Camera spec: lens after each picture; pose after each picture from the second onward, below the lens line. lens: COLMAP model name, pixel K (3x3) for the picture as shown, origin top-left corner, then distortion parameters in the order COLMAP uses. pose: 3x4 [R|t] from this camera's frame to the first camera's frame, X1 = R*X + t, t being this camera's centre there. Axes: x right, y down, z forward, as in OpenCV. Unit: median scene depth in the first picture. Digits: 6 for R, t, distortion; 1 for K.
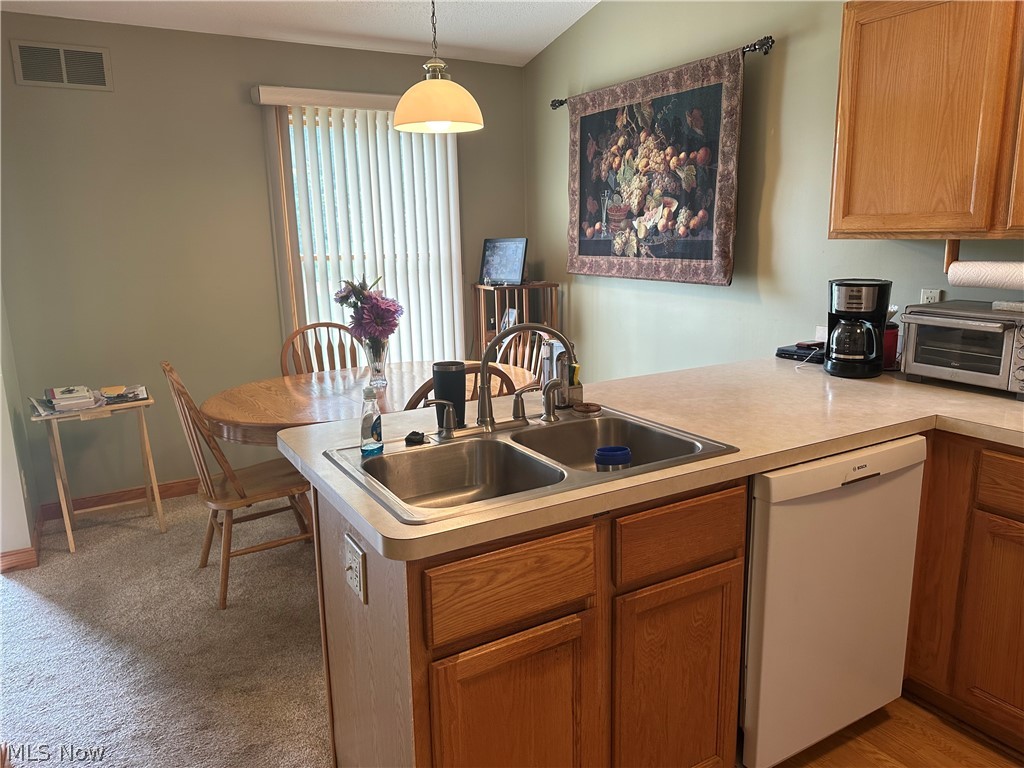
lens RADIAL K [[721.0, 0, 518.2], [0, 721.0, 385.2], [0, 0, 1]] dist [0.130819, -0.234475]
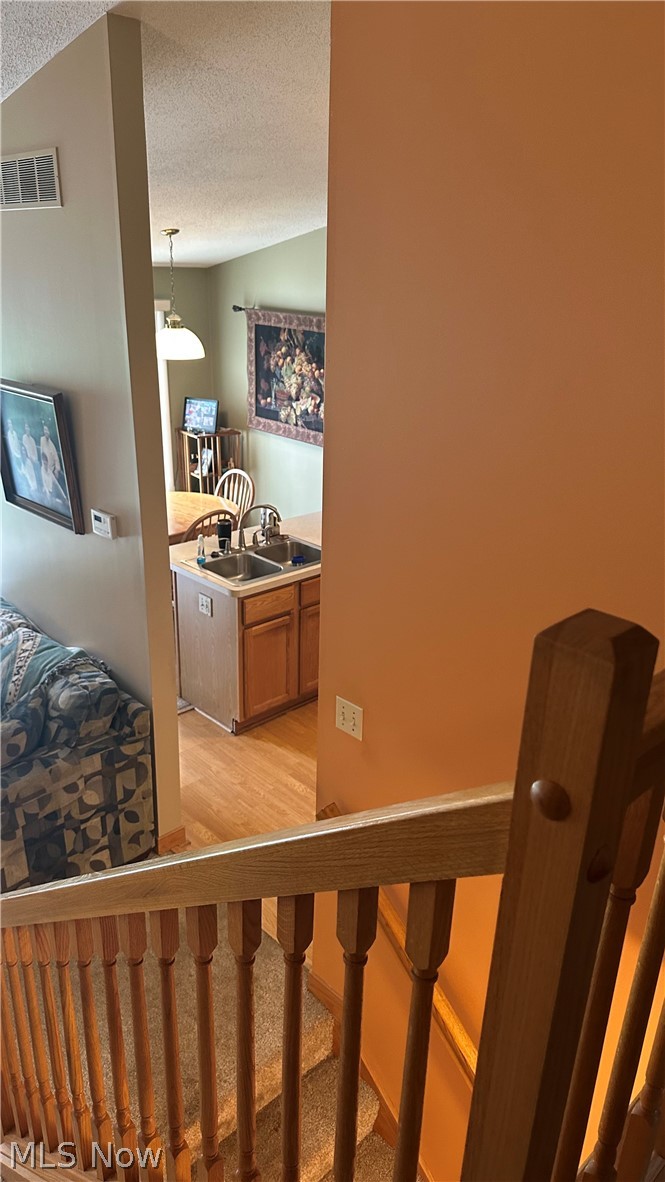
lens RADIAL K [[788.5, 0, 373.3], [0, 788.5, 594.9], [0, 0, 1]] dist [0.079383, 0.000101]
pose [[0.960474, -0.045267, 0.274666, -0.170787], [-0.003639, 0.984564, 0.174988, -0.119648], [-0.278347, -0.169071, 0.945483, -0.772255]]
